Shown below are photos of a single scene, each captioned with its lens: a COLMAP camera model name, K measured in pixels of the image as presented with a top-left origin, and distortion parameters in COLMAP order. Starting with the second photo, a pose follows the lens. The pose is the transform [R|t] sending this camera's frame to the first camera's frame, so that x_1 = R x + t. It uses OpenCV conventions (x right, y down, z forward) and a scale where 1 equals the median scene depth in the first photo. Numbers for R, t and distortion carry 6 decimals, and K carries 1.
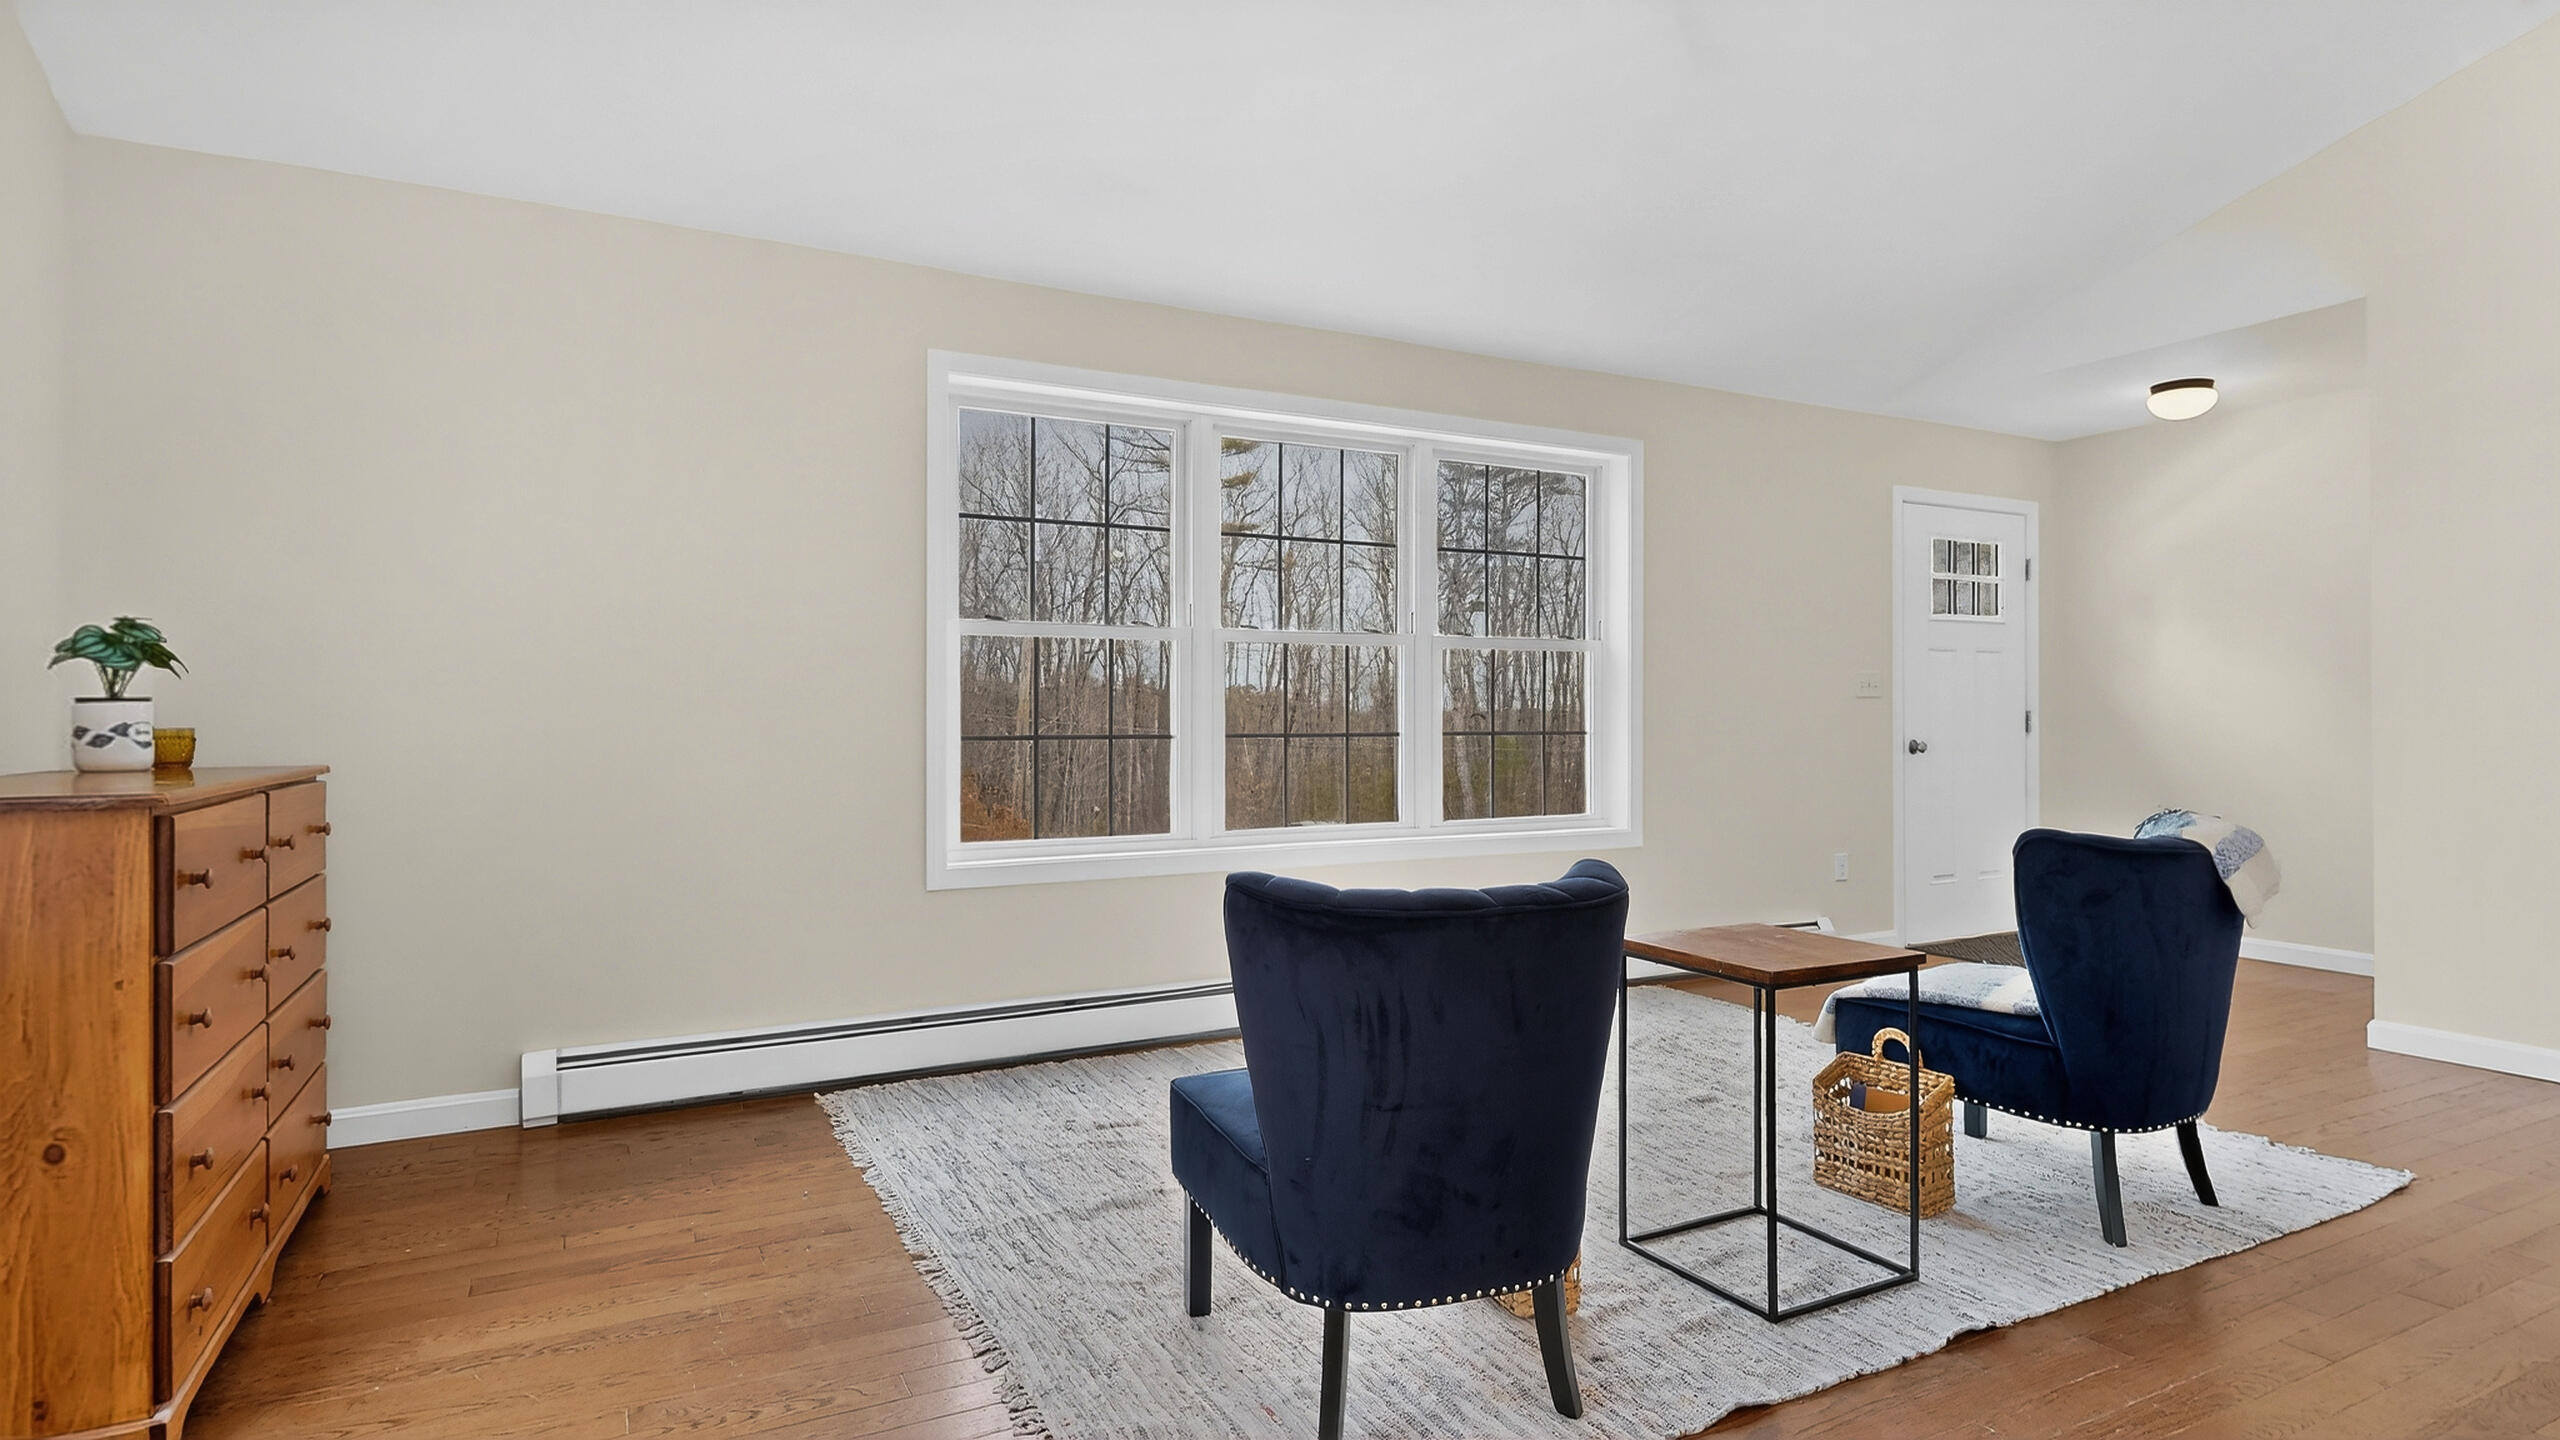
lens RADIAL K [[1332.3, 0, 1280.0], [0, 1332.3, 720.0], [0, 0, 1]] dist [0.000042, -0.000356]
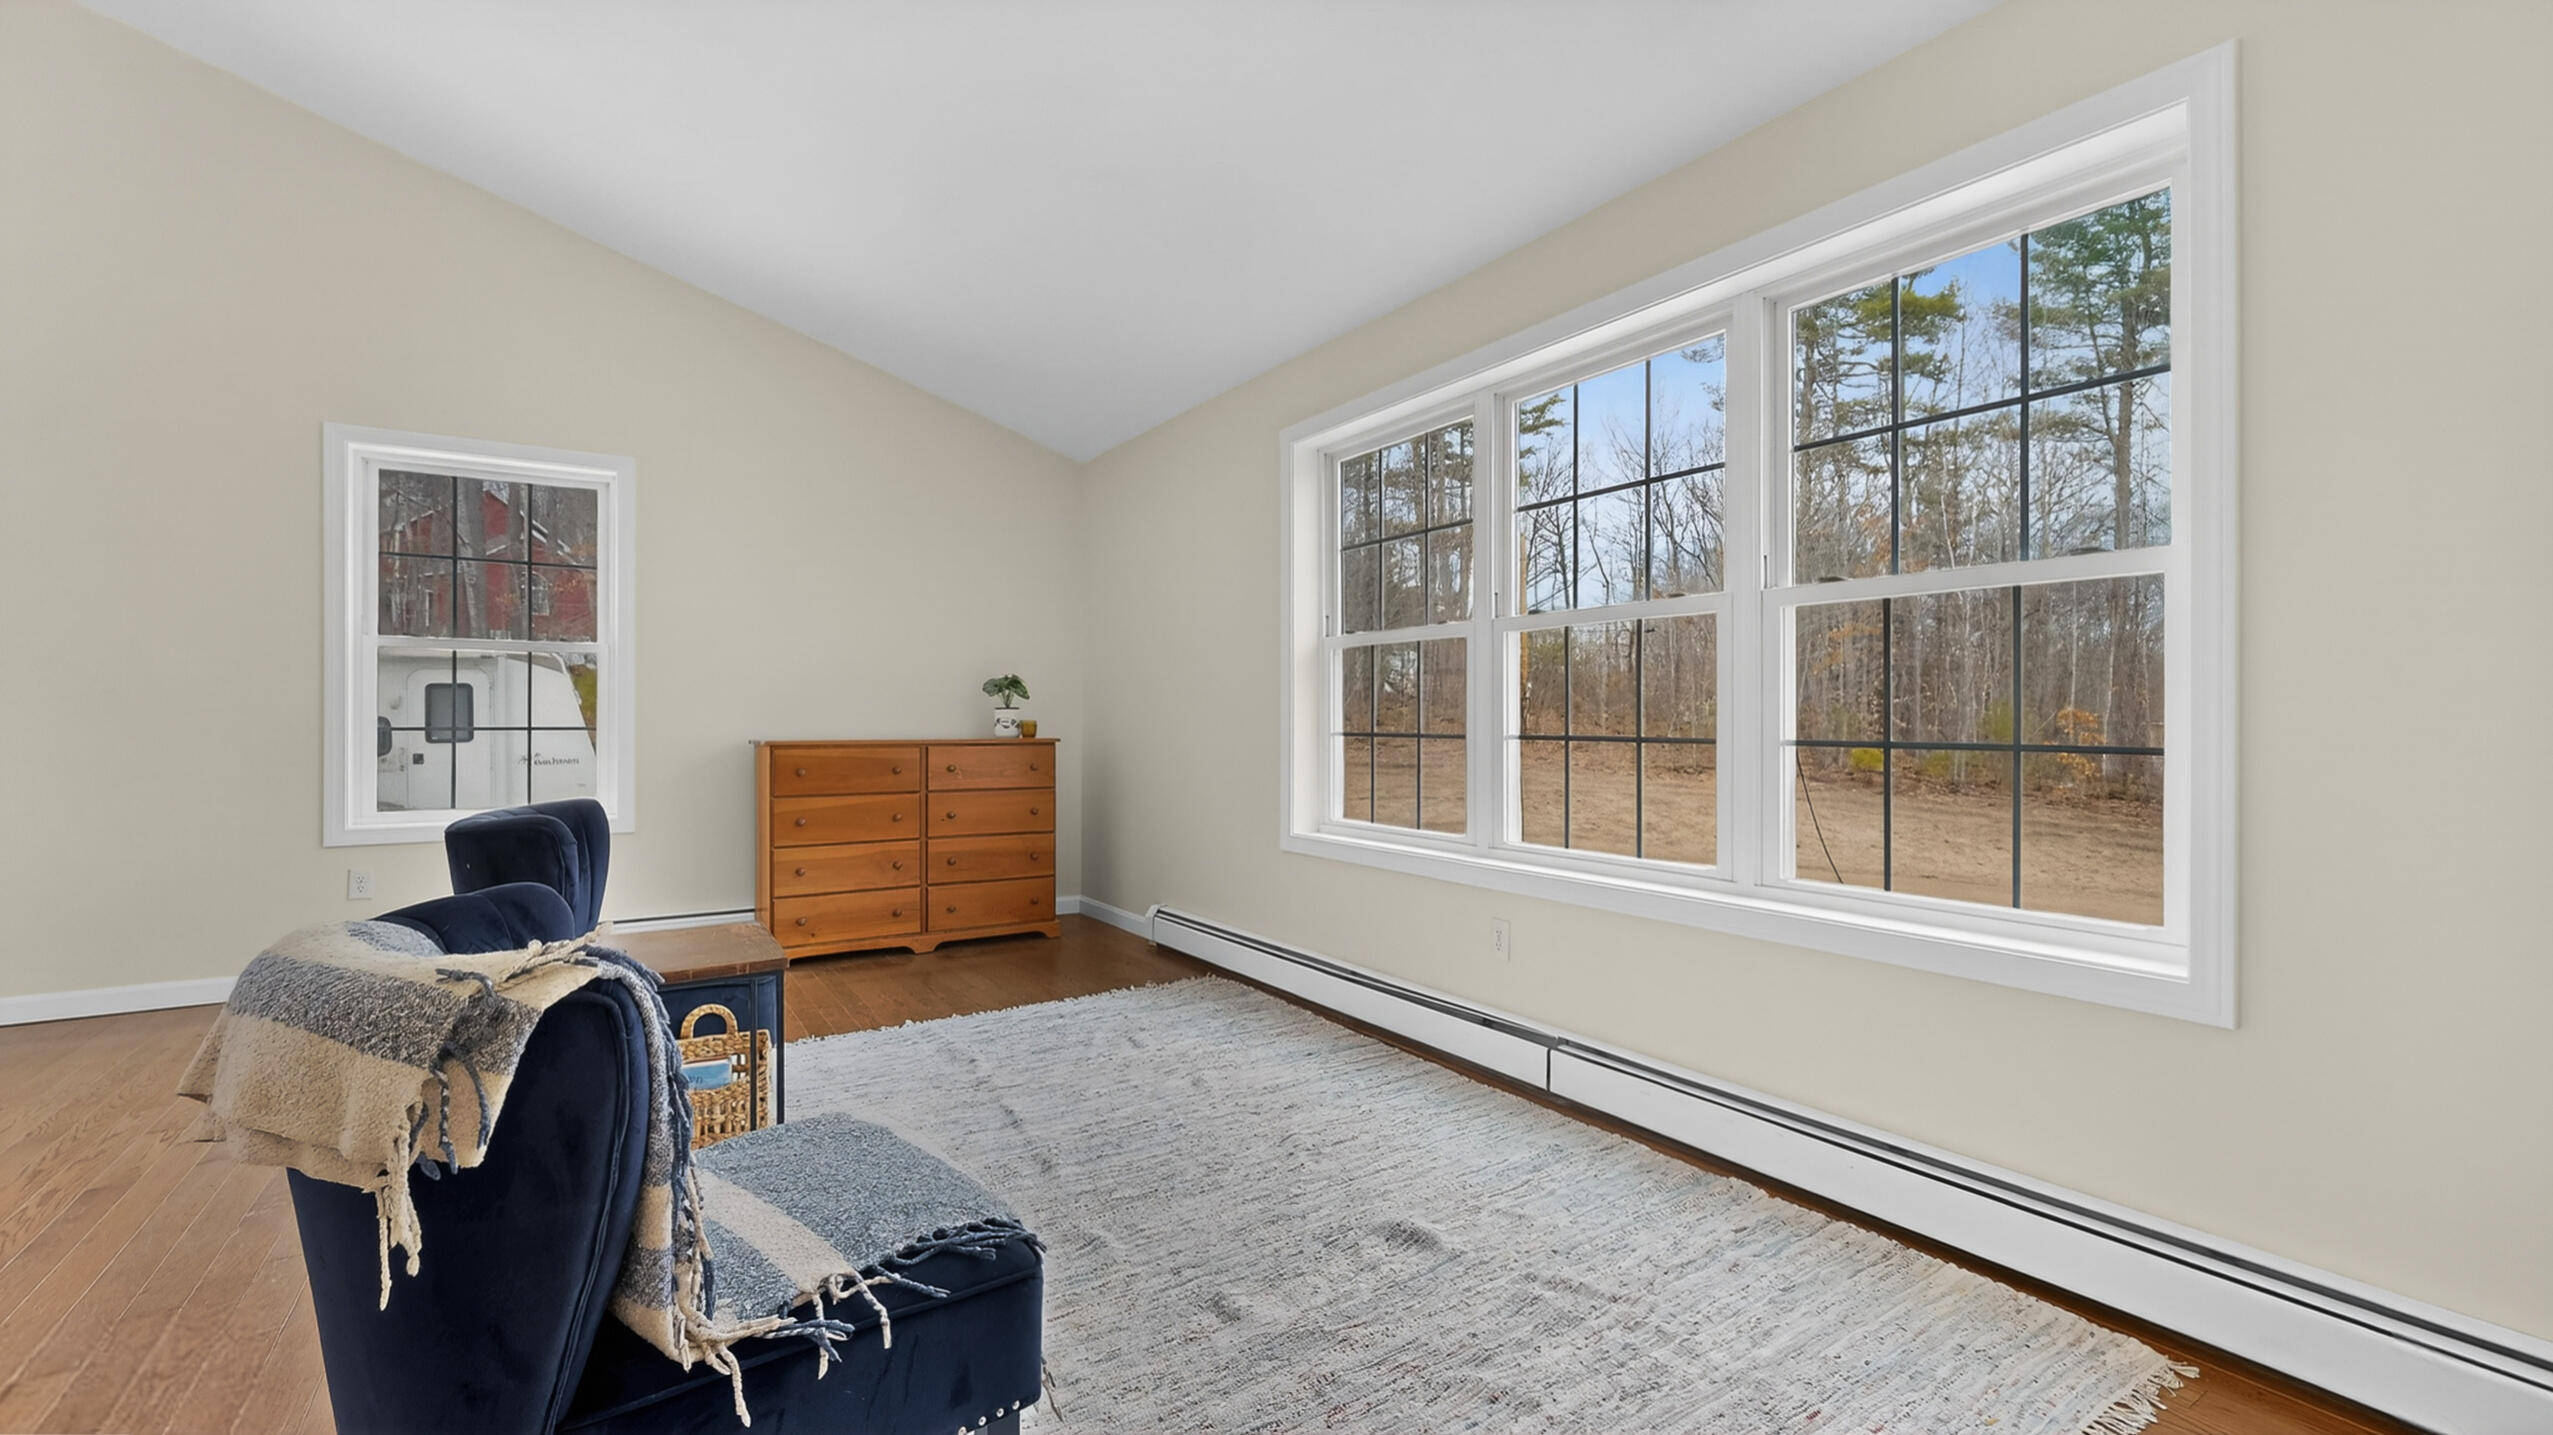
lens RADIAL K [[1044.9, 0, 1276.5], [0, 1044.9, 717.5], [0, 0, 1]] dist [0.000039, -0.000028]
pose [[0.106447, -0.002587, -0.994315, 1.056187], [-0.002649, 0.999992, -0.002885, 0.005652], [0.994315, 0.002942, 0.106439, 1.268581]]
